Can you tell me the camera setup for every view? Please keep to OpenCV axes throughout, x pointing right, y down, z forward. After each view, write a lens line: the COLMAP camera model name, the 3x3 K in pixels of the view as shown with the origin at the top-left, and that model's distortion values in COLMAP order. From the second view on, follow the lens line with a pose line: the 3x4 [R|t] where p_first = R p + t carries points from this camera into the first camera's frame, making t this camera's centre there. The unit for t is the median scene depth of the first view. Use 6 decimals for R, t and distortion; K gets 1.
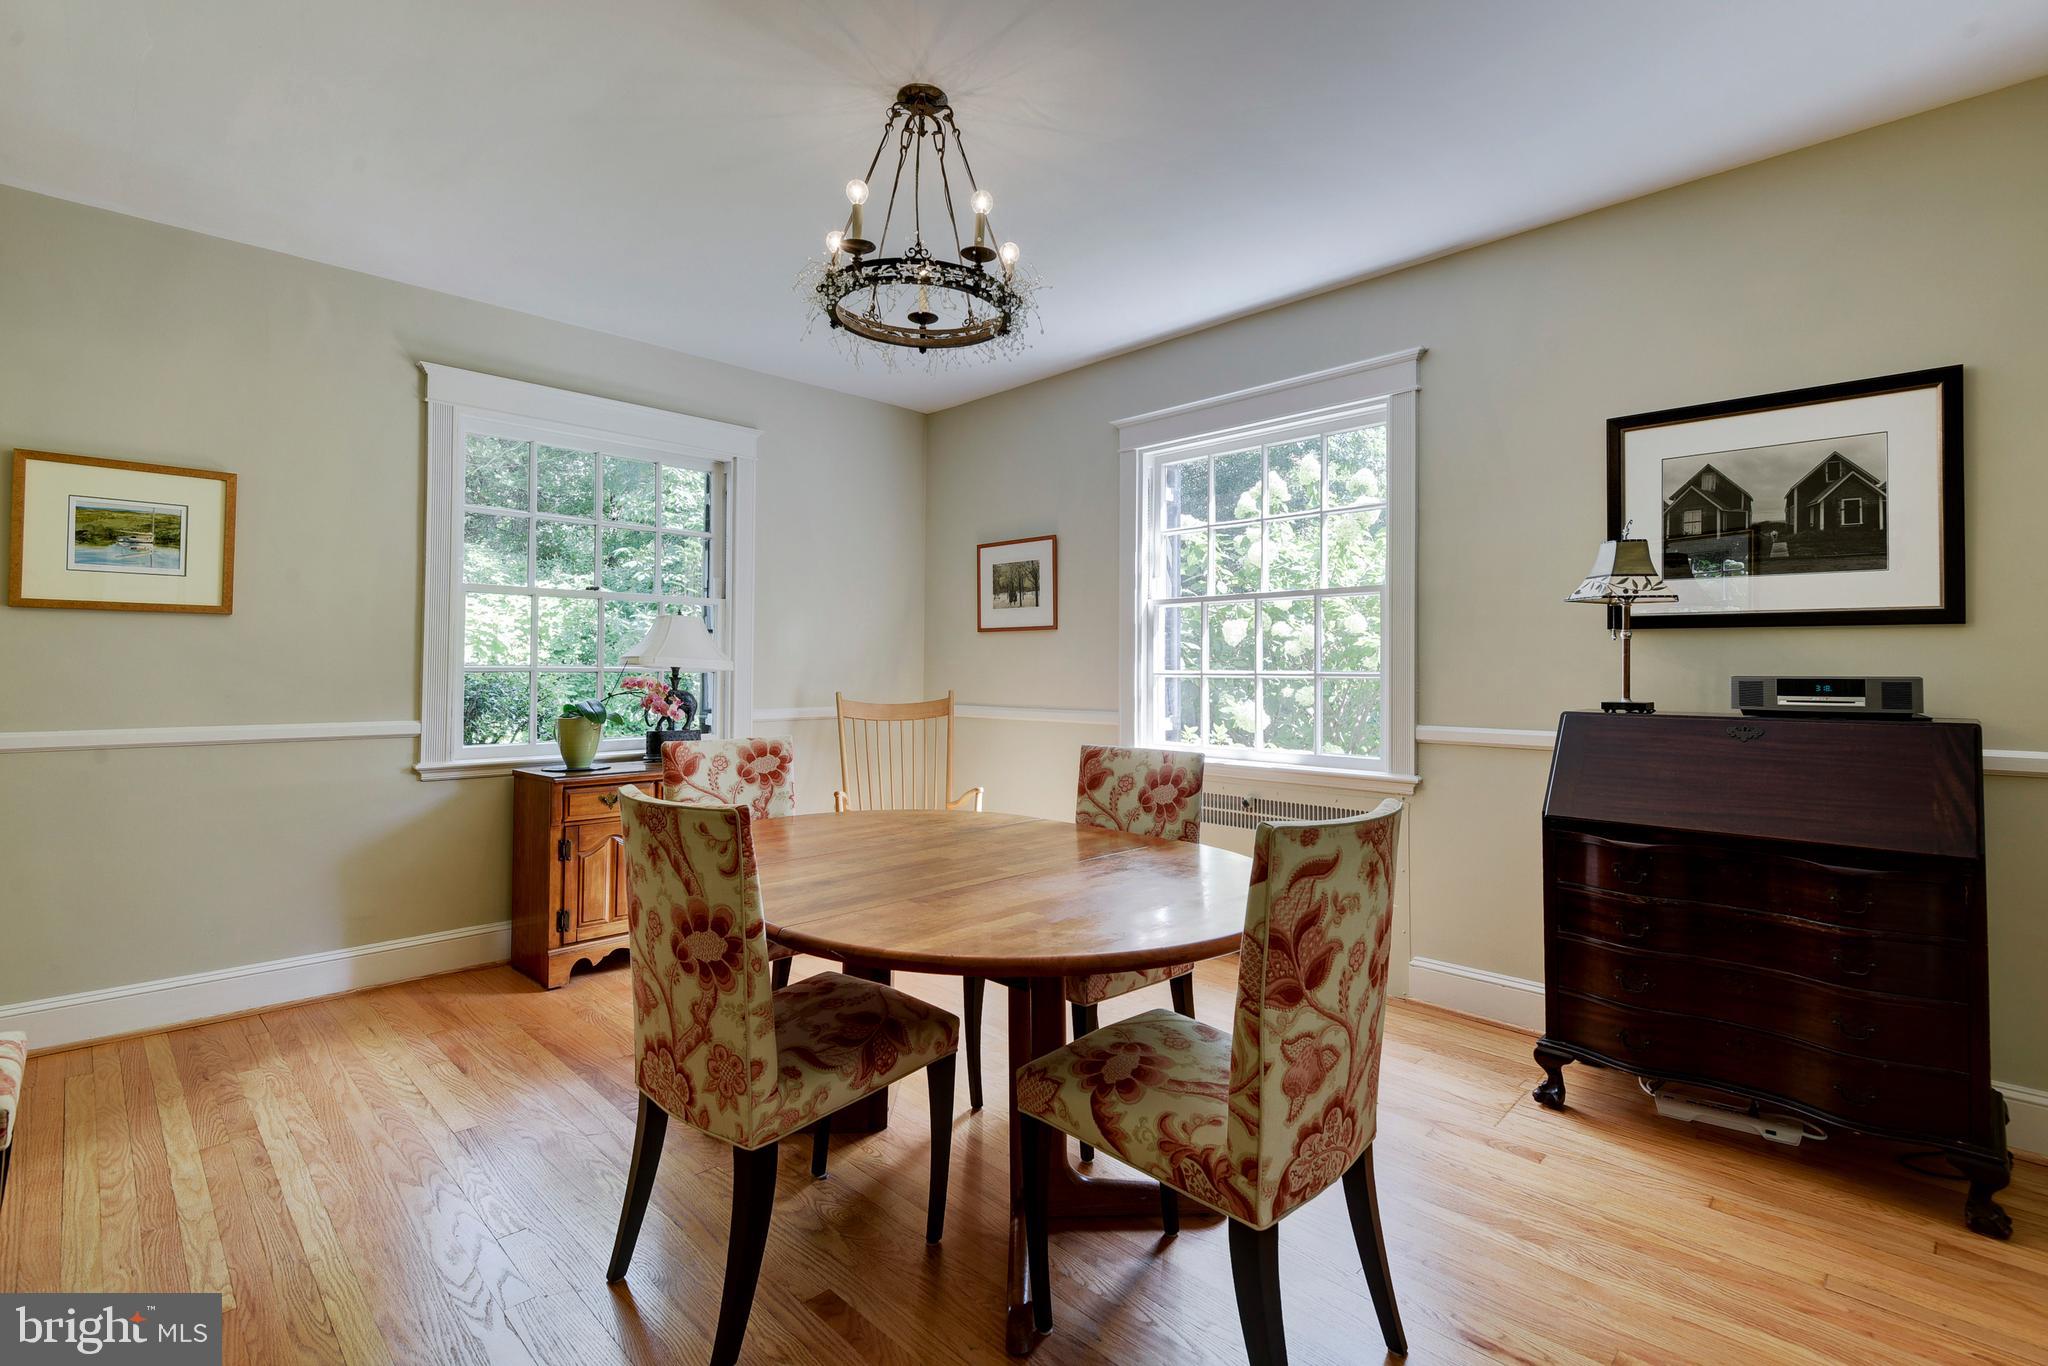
lens RADIAL K [[939.6, 0, 1037.4], [0, 939.6, 672.8], [0, 0, 1]] dist [0.008677, -0.001474]
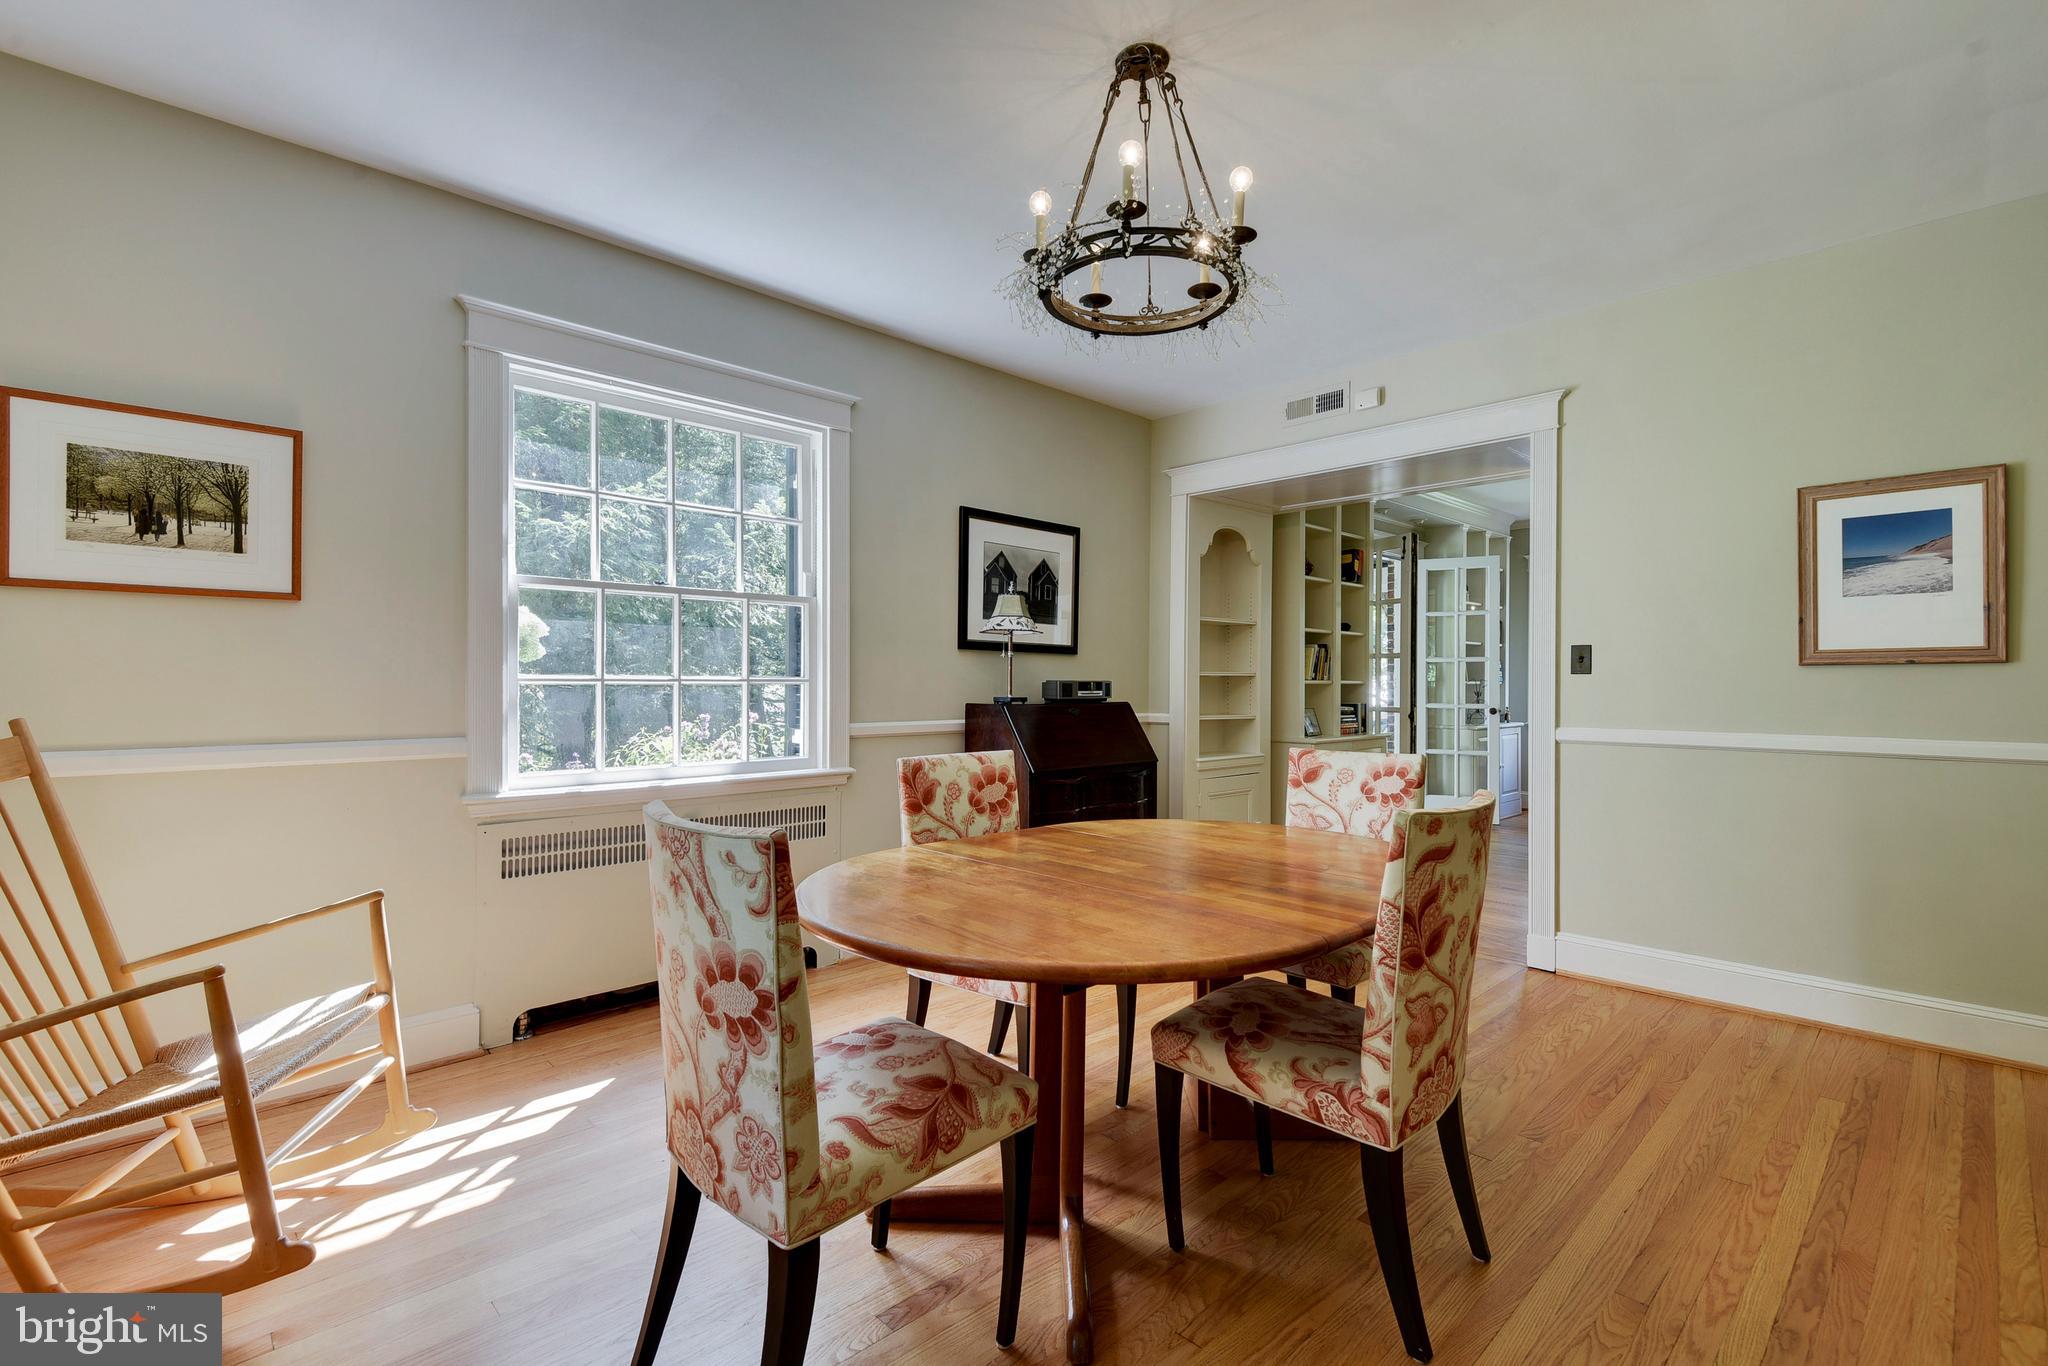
lens RADIAL K [[939.6, 0, 1032.3], [0, 939.6, 677.8], [0, 0, 1]] dist [0.008677, -0.001474]
pose [[0.002687, -0.000520, 0.999996, -0.836922], [-0.003131, 0.999995, 0.000528, -0.001623], [-0.999991, -0.003133, 0.002685, 0.857320]]
